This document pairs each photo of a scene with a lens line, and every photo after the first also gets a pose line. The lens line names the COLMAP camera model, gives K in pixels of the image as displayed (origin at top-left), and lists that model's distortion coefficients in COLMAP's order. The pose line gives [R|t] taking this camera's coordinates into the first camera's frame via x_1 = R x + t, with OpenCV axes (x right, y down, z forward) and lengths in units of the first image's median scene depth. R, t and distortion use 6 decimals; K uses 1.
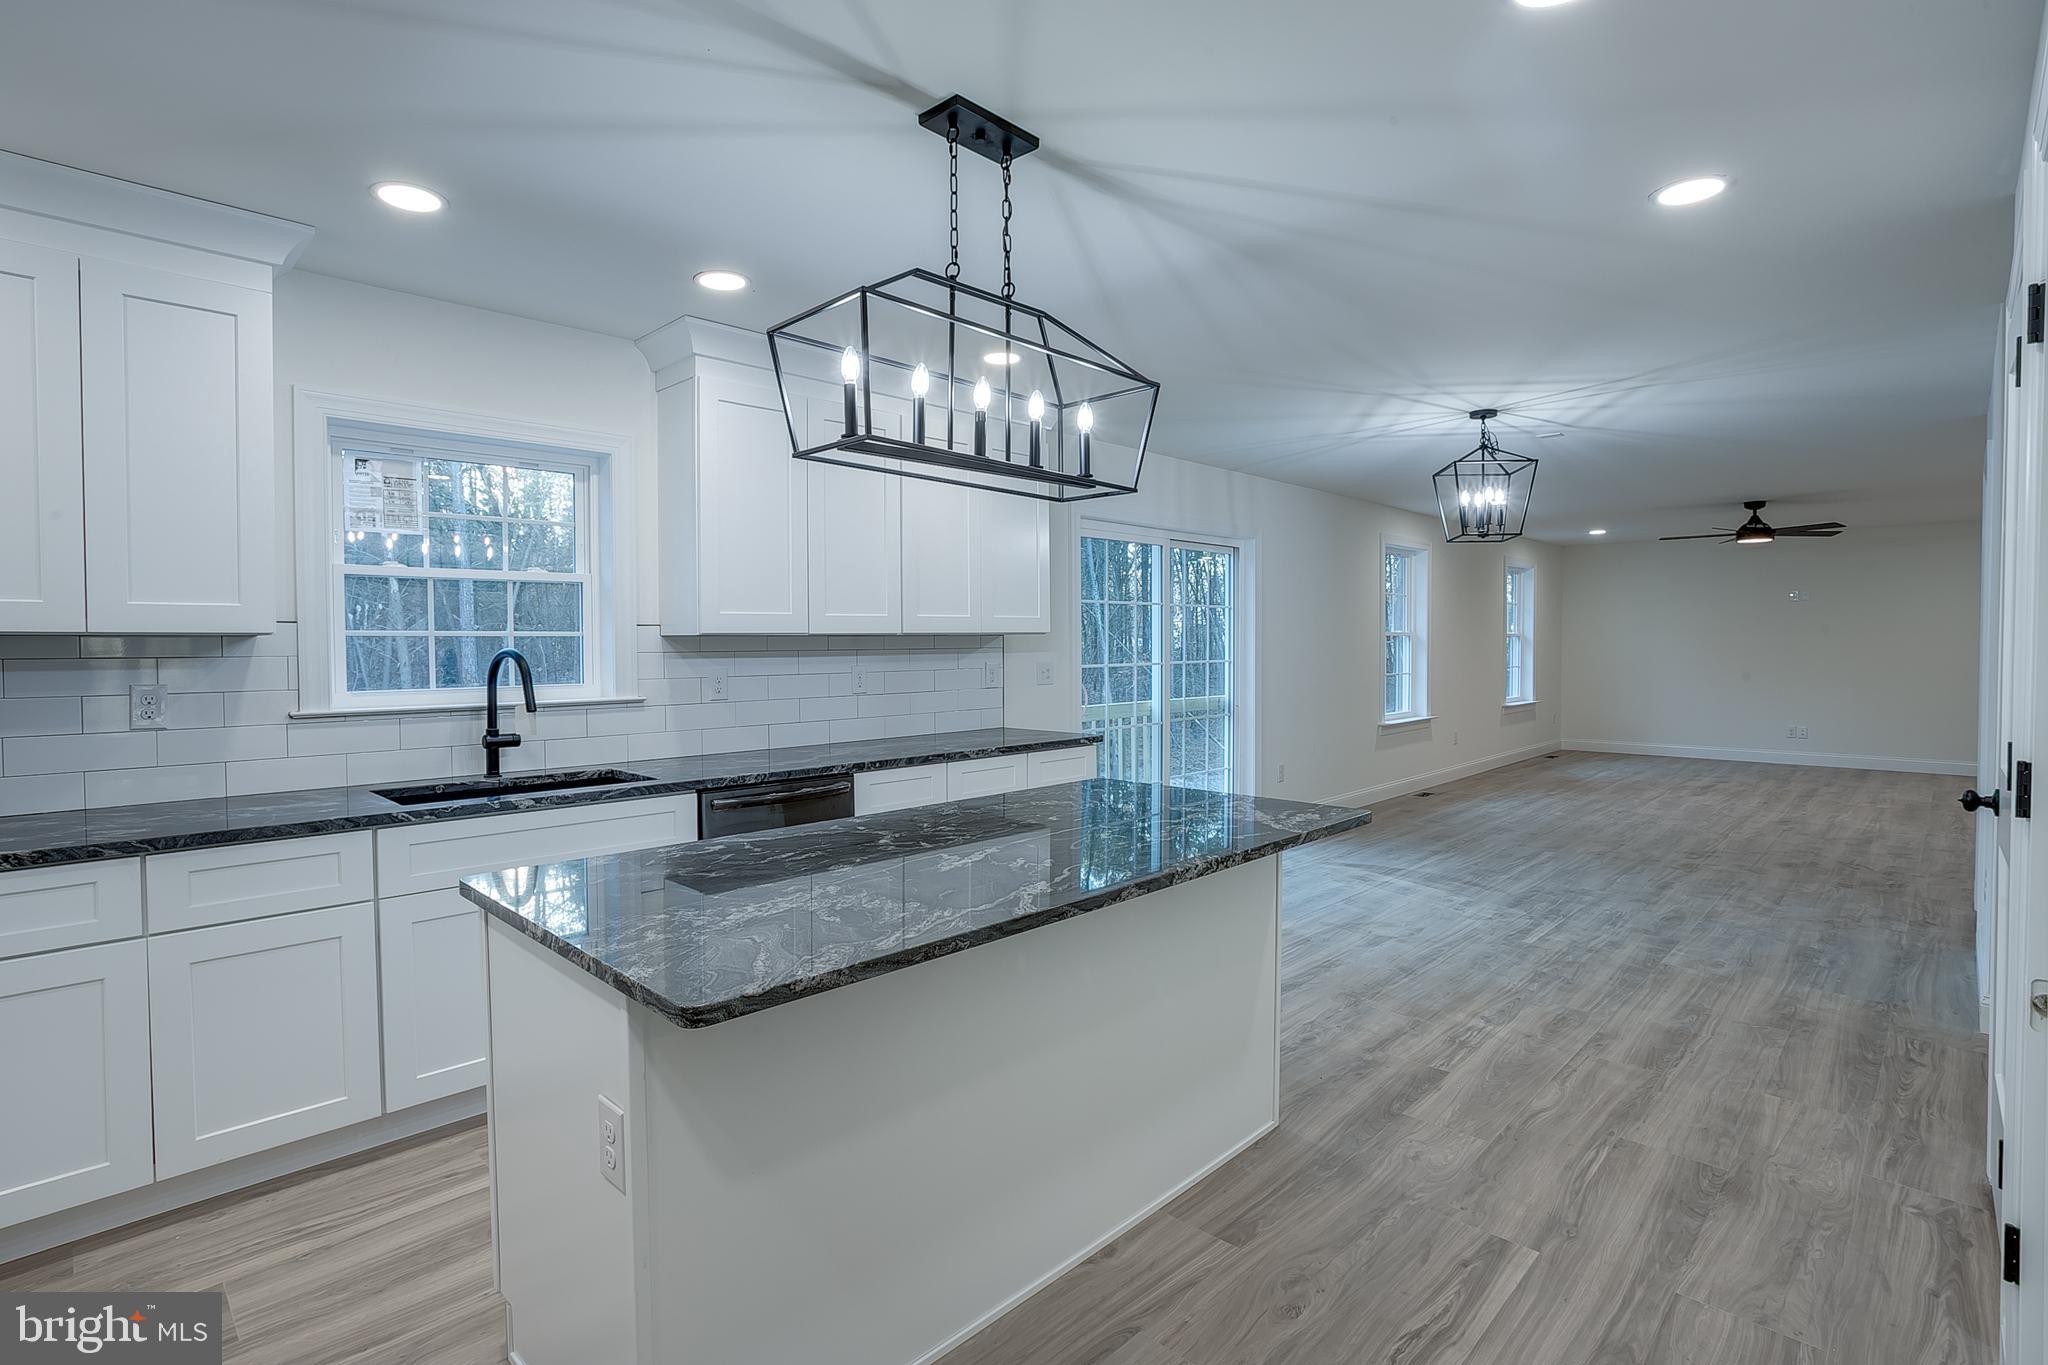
lens RADIAL K [[988.1, 0, 997.1], [0, 988.1, 668.0], [0, 0, 1]] dist [-0.056166, 0.032958]
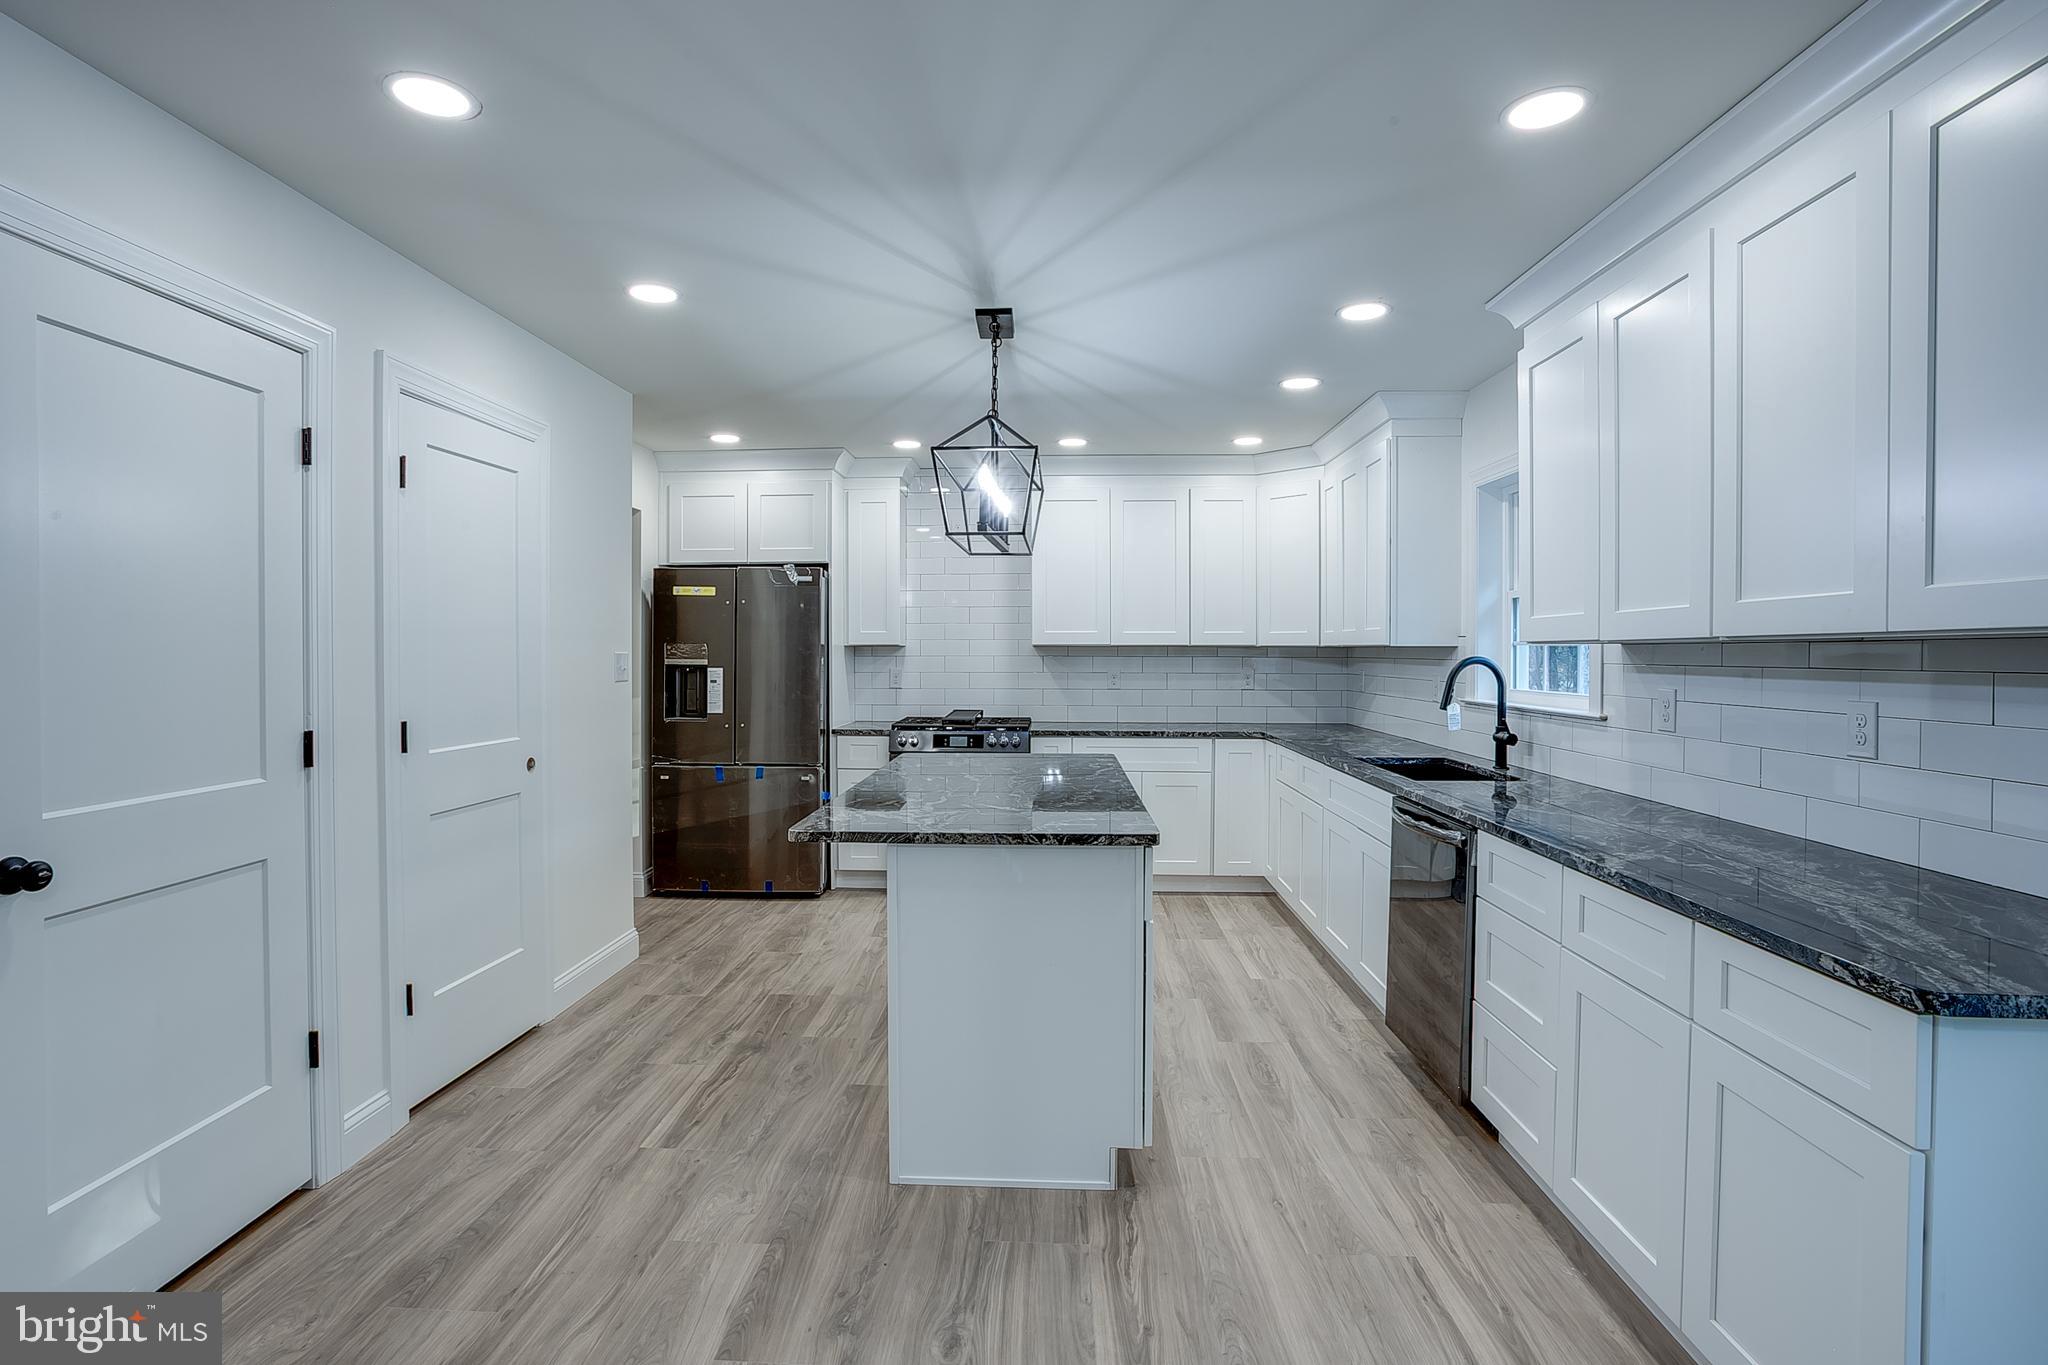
lens RADIAL K [[995.5, 0, 996.0], [0, 995.5, 662.9], [0, 0, 1]] dist [-0.063727, 0.034871]
pose [[-0.746194, 0.009501, -0.665661, 0.707579], [-0.016713, 0.999316, 0.032999, -0.041841], [0.665519, 0.035749, -0.745525, 1.494875]]
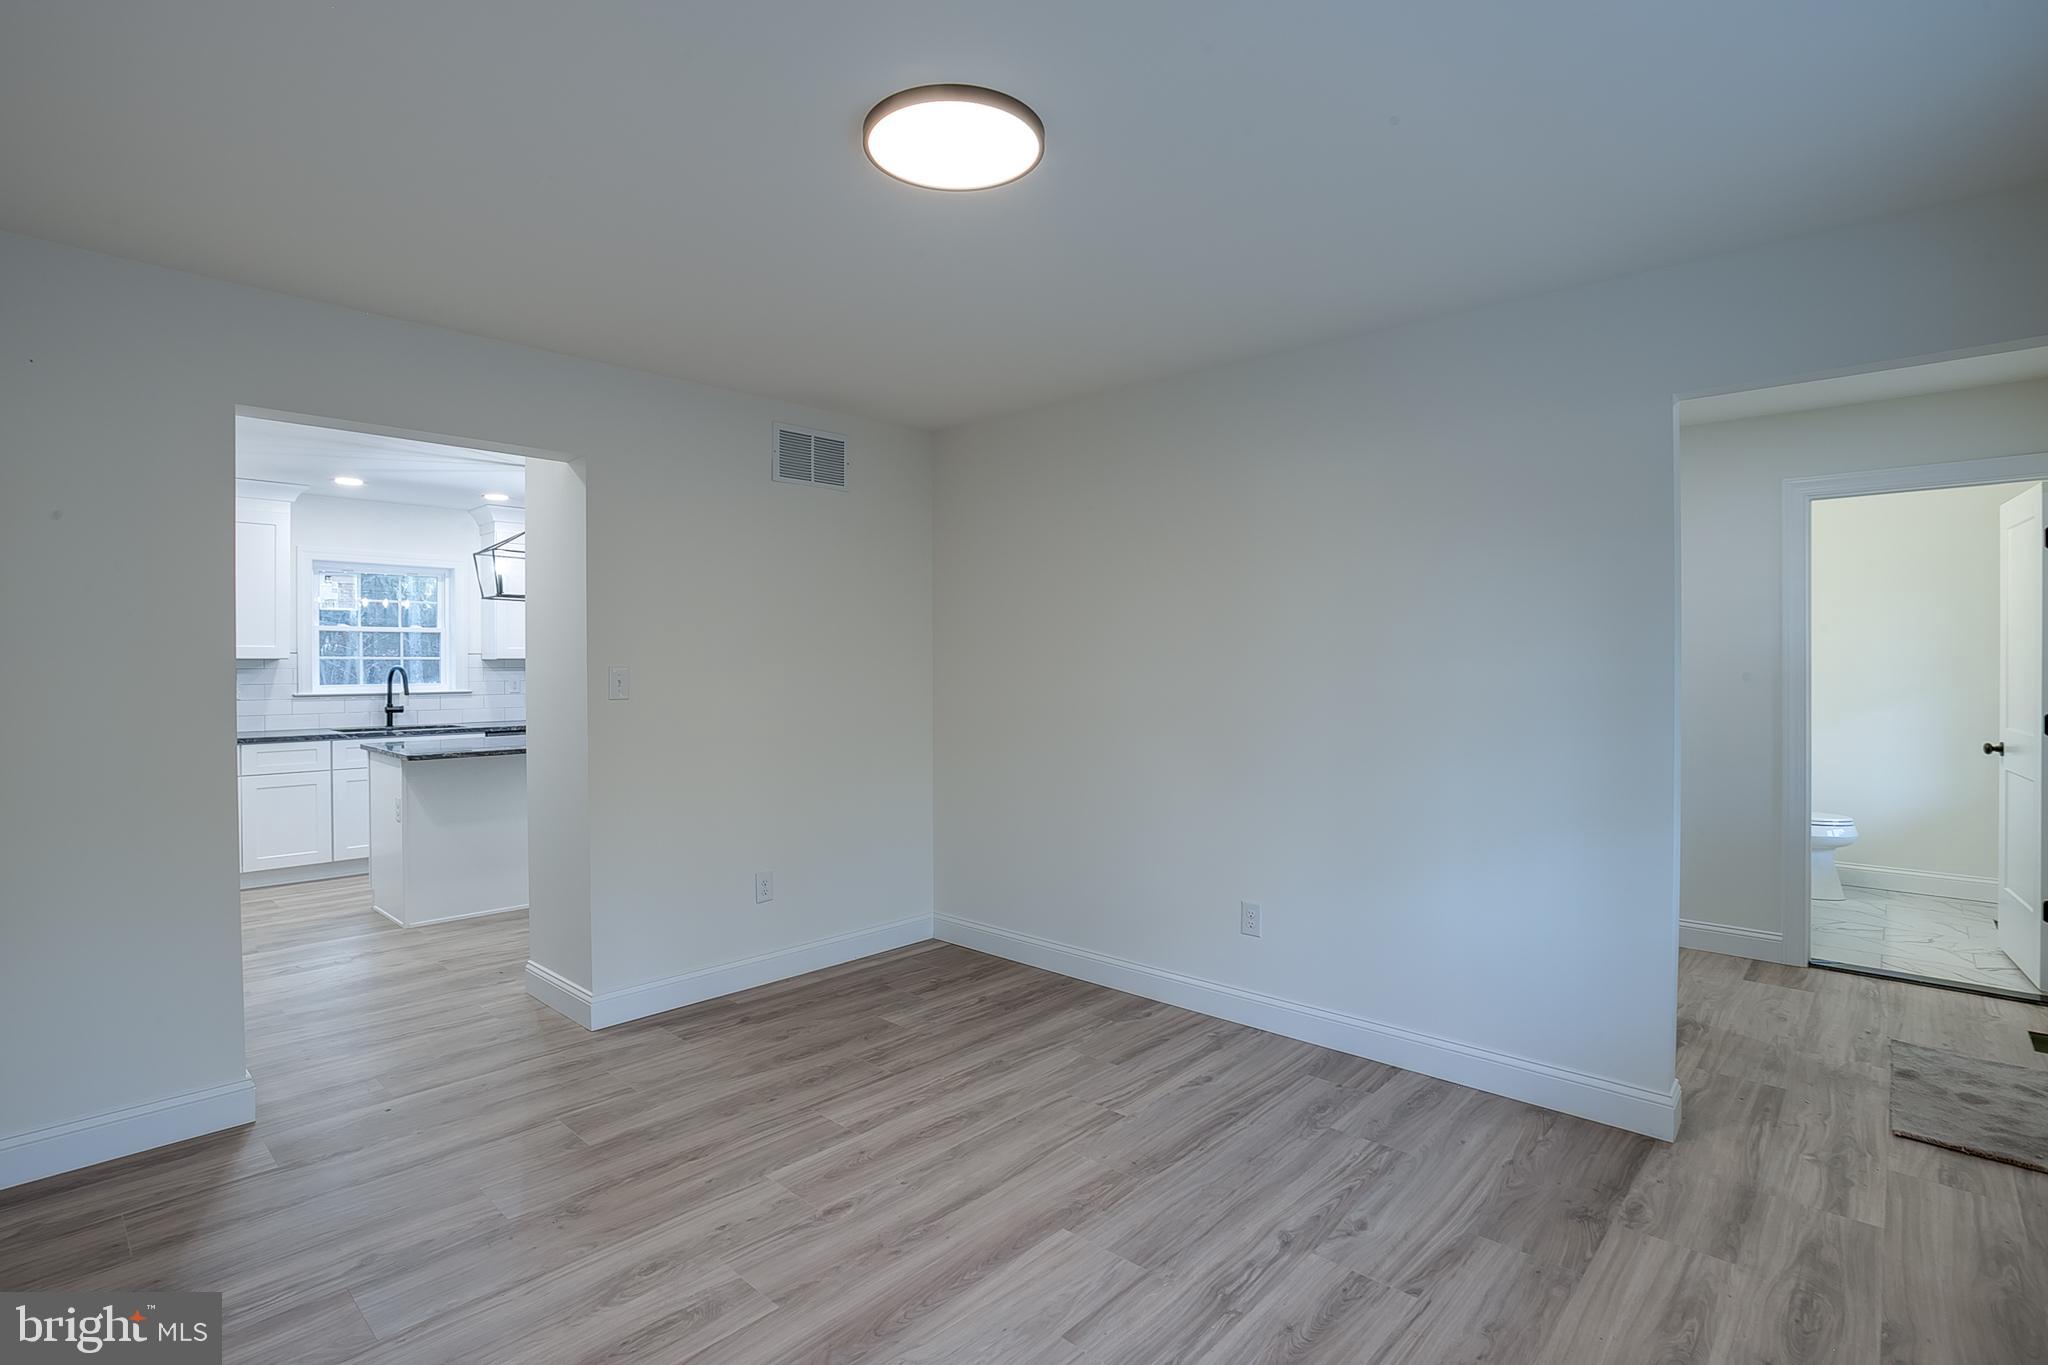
lens RADIAL K [[973.6, 0, 995.7], [0, 973.6, 668.6], [0, 0, 1]] dist [-0.054831, 0.026793]
pose [[0.999423, 0.003924, 0.033748, 0.737359], [-0.003289, 0.999817, -0.018855, 0.021700], [-0.033816, 0.018733, 0.999252, -1.134697]]
